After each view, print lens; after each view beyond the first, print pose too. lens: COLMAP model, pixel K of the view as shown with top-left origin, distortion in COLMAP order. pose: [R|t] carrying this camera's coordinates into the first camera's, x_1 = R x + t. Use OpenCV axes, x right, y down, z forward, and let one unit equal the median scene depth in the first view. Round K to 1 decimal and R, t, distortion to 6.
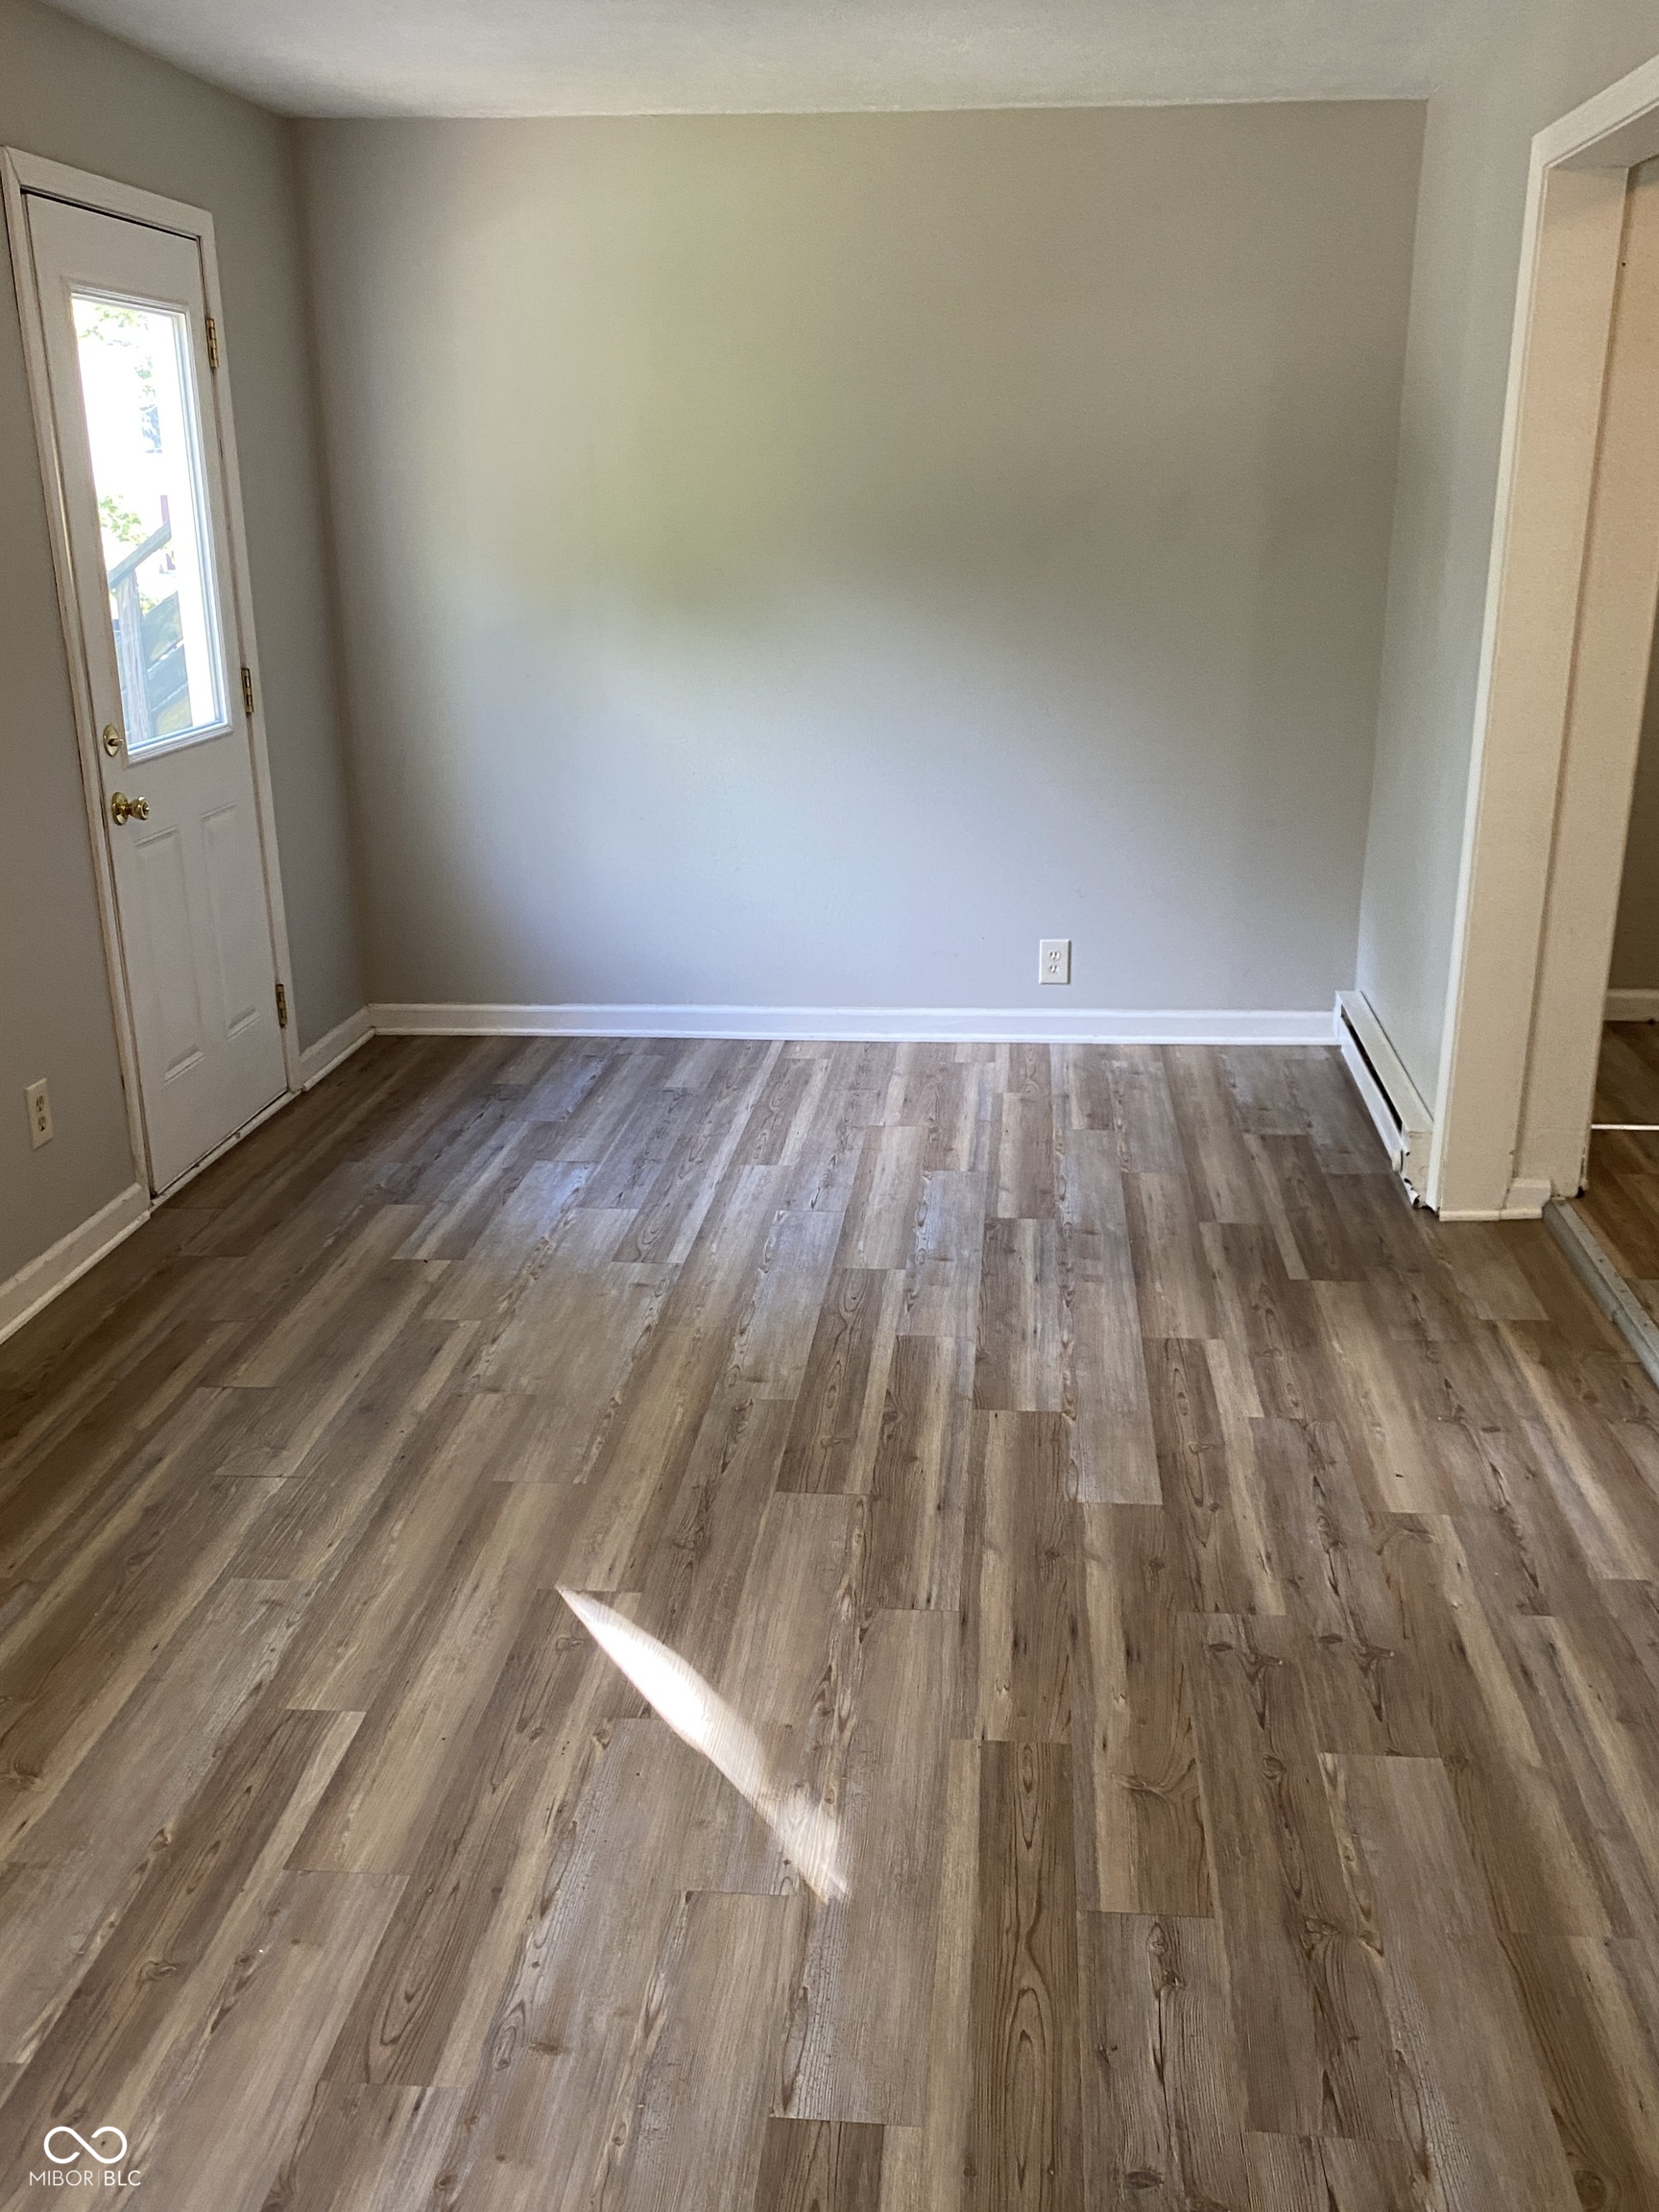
lens RADIAL K [[1908.3, 0, 830.6], [0, 1908.3, 1110.4], [0, 0, 1]] dist [0.005020, -0.109200]
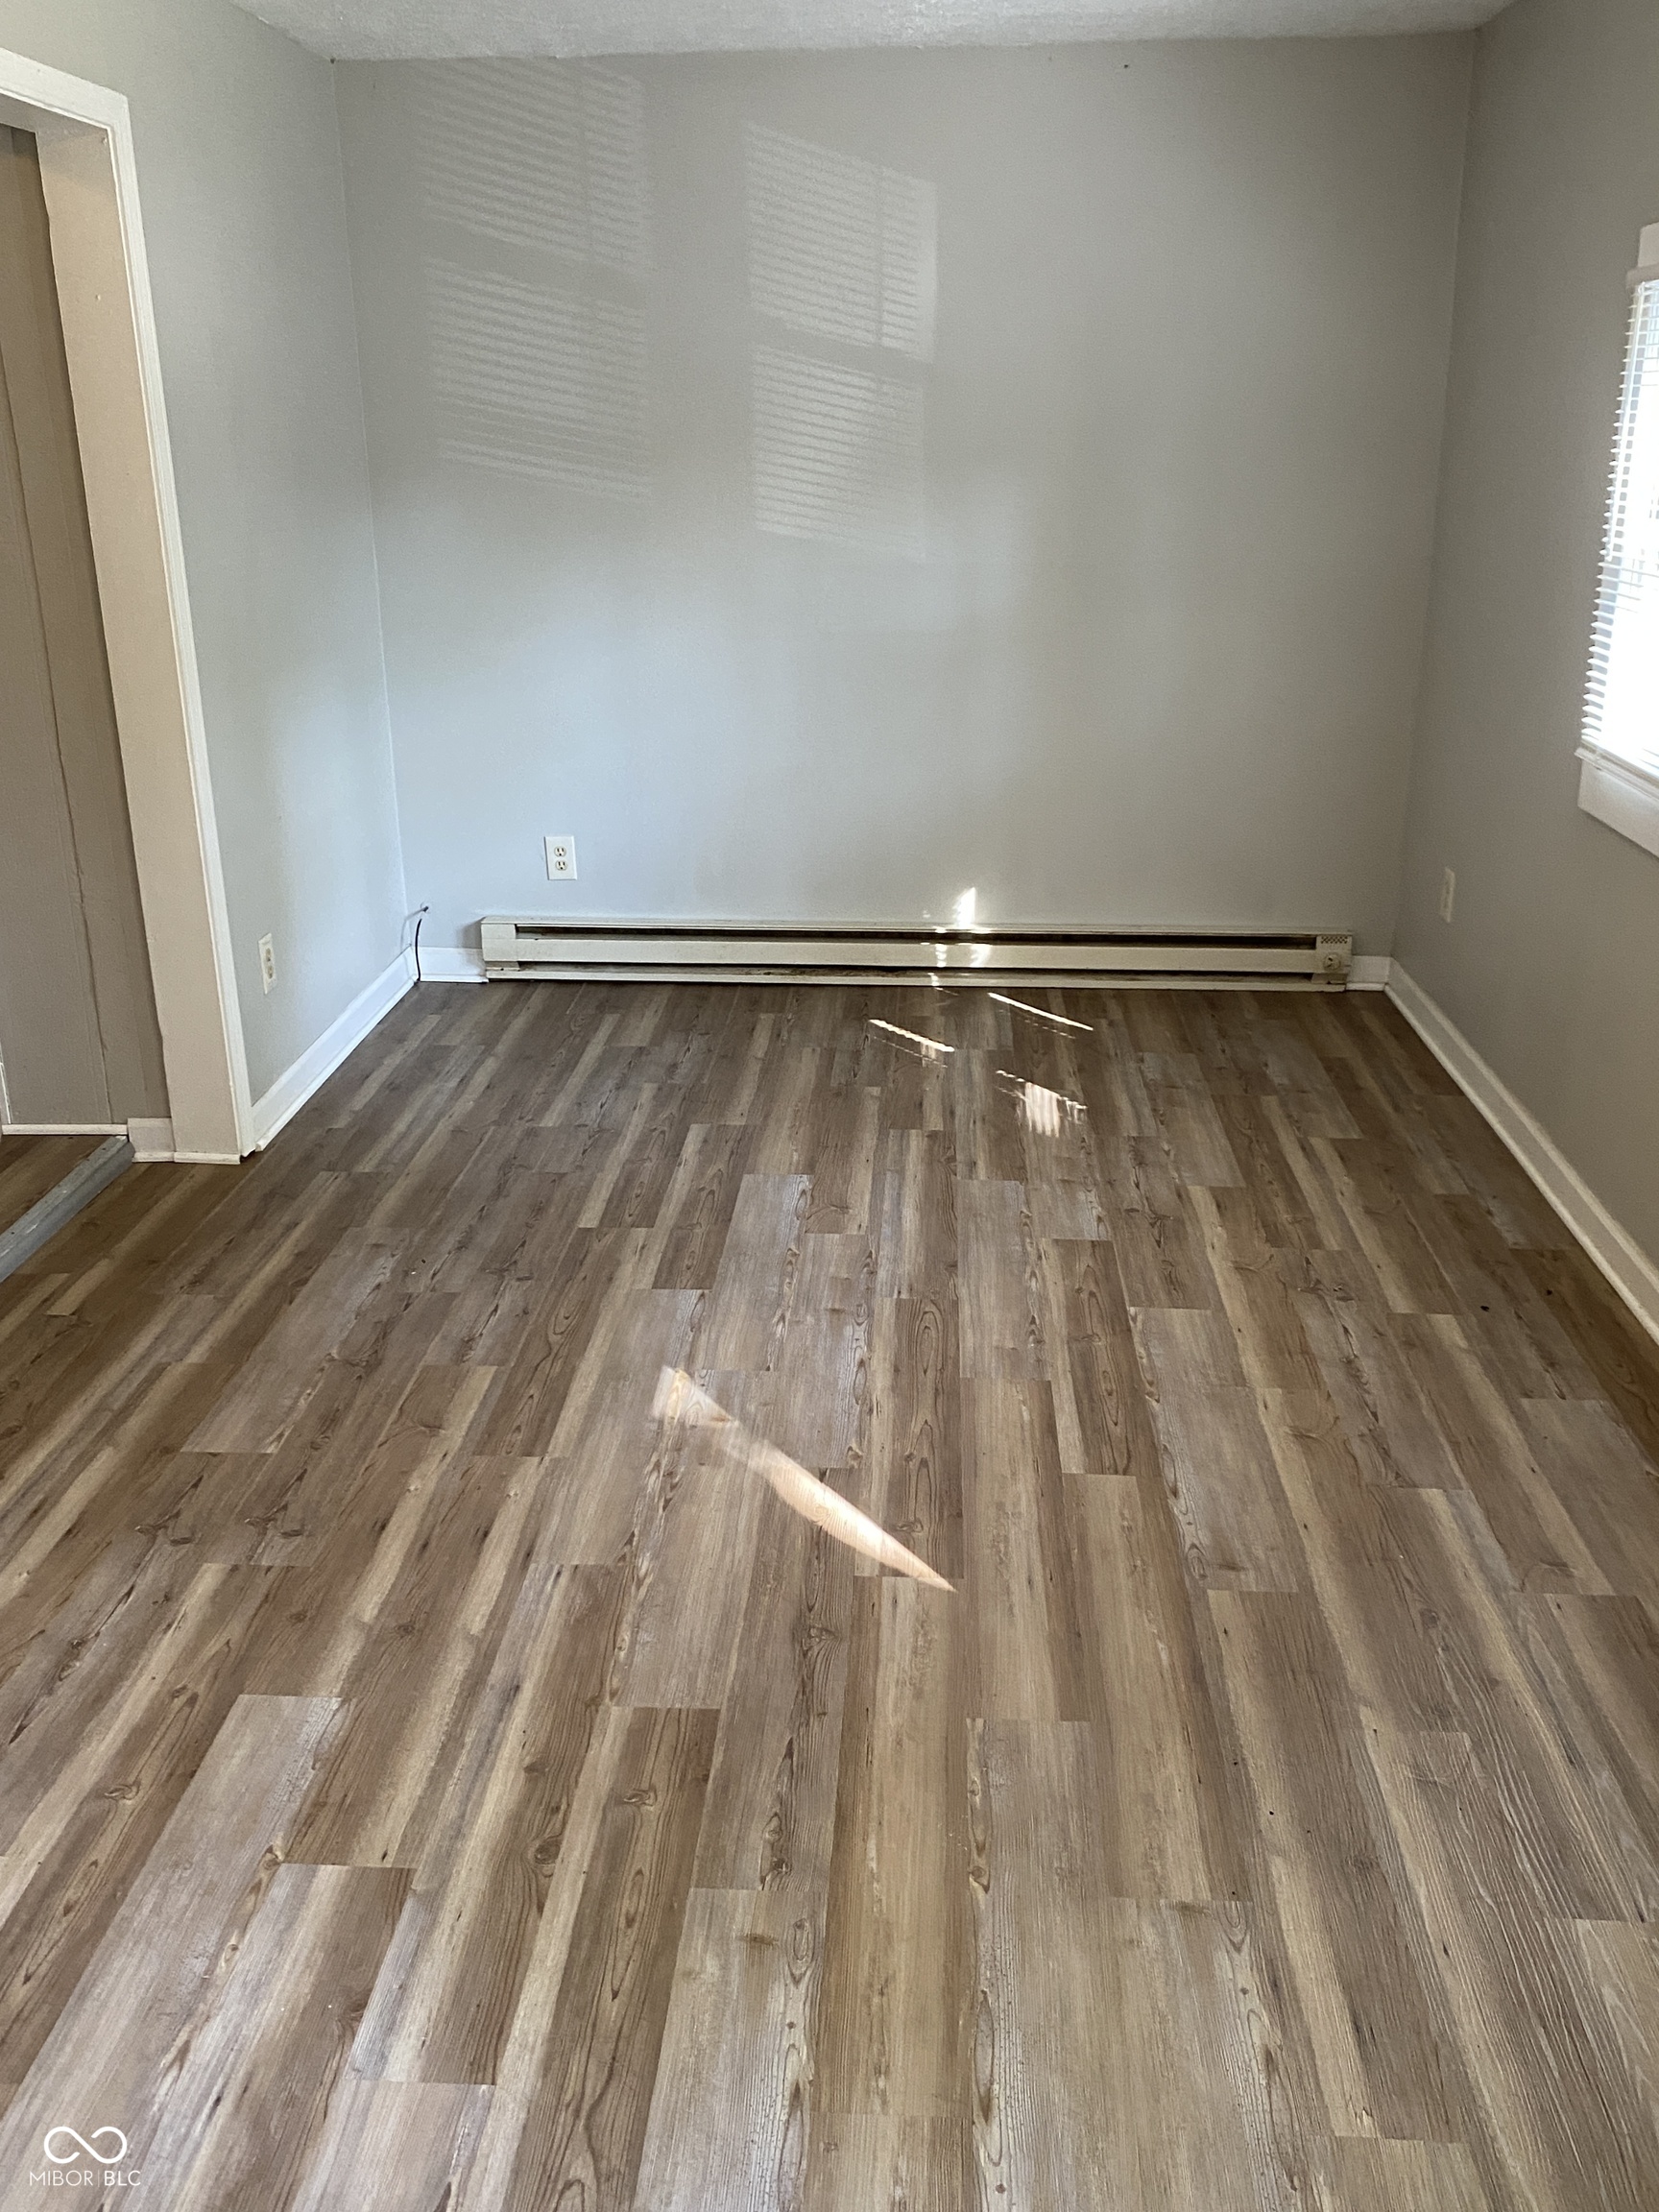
lens RADIAL K [[1908.3, 0, 830.6], [0, 1908.3, 1110.4], [0, 0, 1]] dist [0.005020, -0.109200]
pose [[-0.998984, 0.022364, -0.039117, -0.054258], [-0.005873, 0.796100, 0.605136, -0.517324], [0.044674, 0.604751, -0.795160, 1.620355]]
